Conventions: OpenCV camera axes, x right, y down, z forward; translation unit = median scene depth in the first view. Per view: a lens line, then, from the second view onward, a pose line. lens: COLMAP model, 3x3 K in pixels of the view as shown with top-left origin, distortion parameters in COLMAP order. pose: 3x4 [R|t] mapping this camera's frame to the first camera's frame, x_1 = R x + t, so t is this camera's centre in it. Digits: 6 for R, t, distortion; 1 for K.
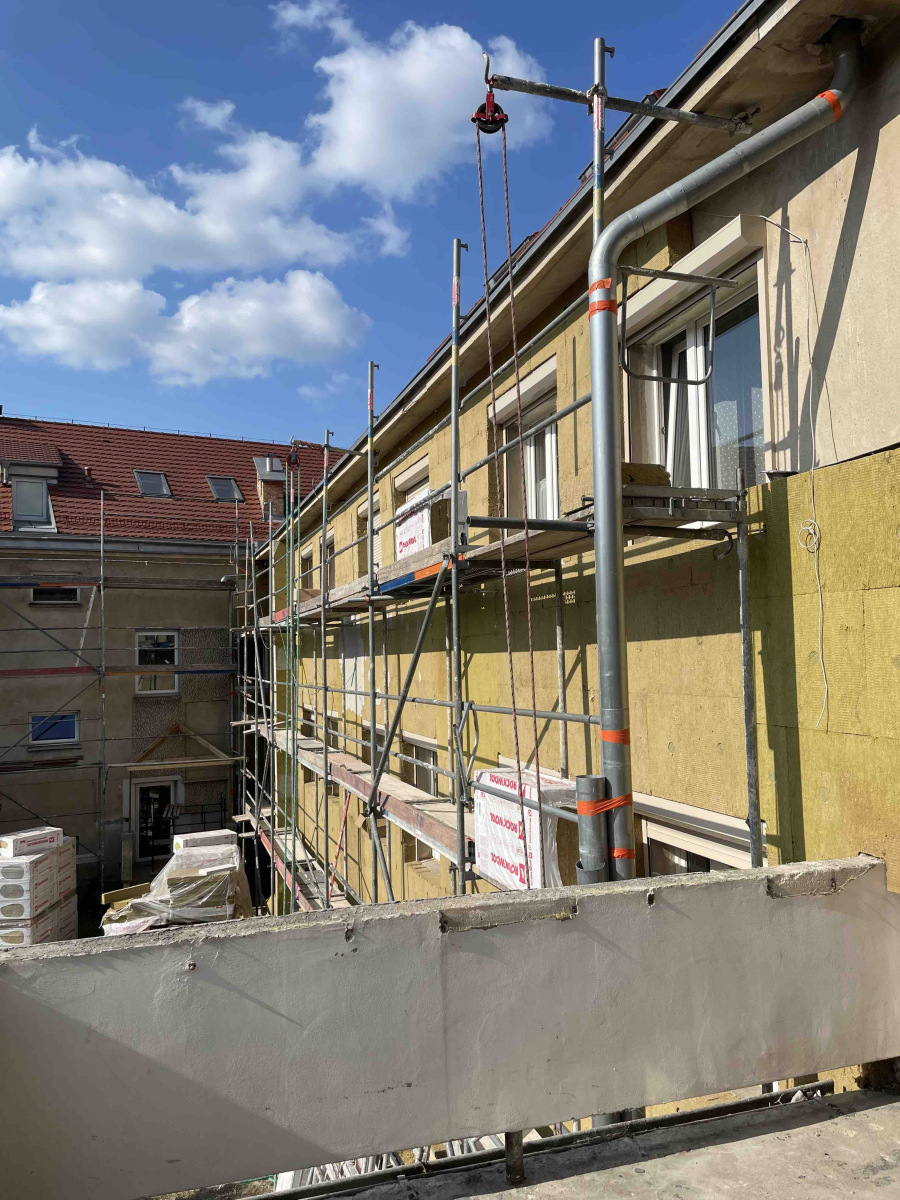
lens RADIAL K [[912.6, 0, 445.9], [0, 912.6, 594.2], [0, 0, 1]] dist [0.100006, -0.137935]
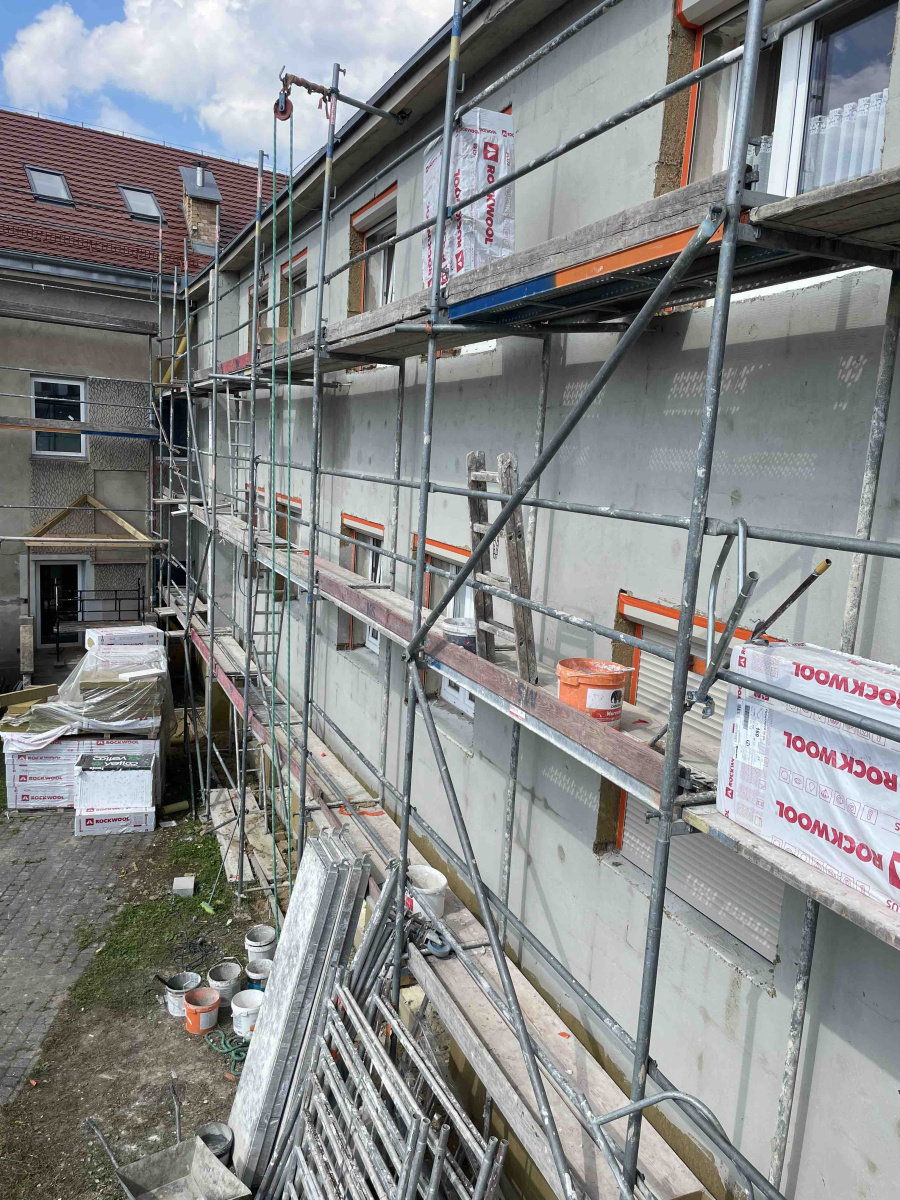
lens RADIAL K [[914.8, 0, 446.2], [0, 914.8, 609.7], [0, 0, 1]] dist [0.063596, -0.072471]
pose [[0.992118, 0.066350, 0.106298, -0.053161], [-0.089845, 0.967992, 0.234351, 0.017788], [-0.087346, -0.242054, 0.966323, 0.150015]]
